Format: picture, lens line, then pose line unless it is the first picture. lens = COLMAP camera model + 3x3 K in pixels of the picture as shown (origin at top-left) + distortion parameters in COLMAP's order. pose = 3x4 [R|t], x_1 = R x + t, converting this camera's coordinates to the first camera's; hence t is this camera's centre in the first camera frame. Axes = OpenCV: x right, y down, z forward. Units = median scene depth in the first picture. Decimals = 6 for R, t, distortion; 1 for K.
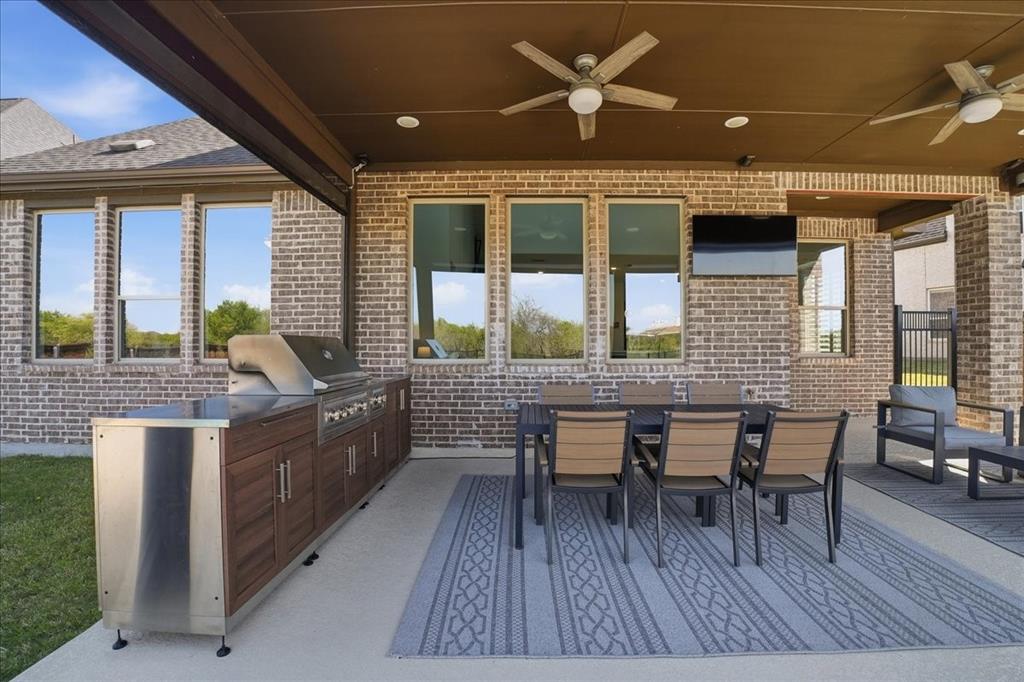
lens RADIAL K [[455.5, 0, 518.7], [0, 455.5, 338.5], [0, 0, 1]] dist [-0.056466, 0.009291]
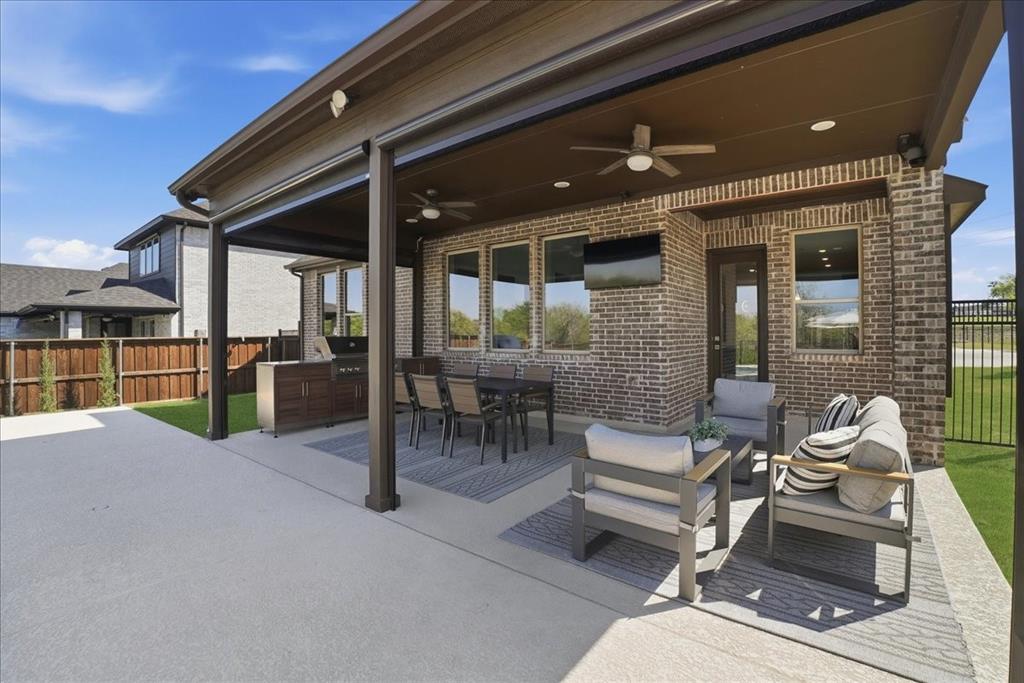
lens RADIAL K [[455.5, 0, 514.2], [0, 455.5, 327.5], [0, 0, 1]] dist [-0.056466, 0.009291]
pose [[0.792151, -0.007648, -0.610277, 1.016502], [0.007828, 0.999967, -0.002370, -0.022741], [0.610275, -0.002900, 0.792184, -0.196003]]
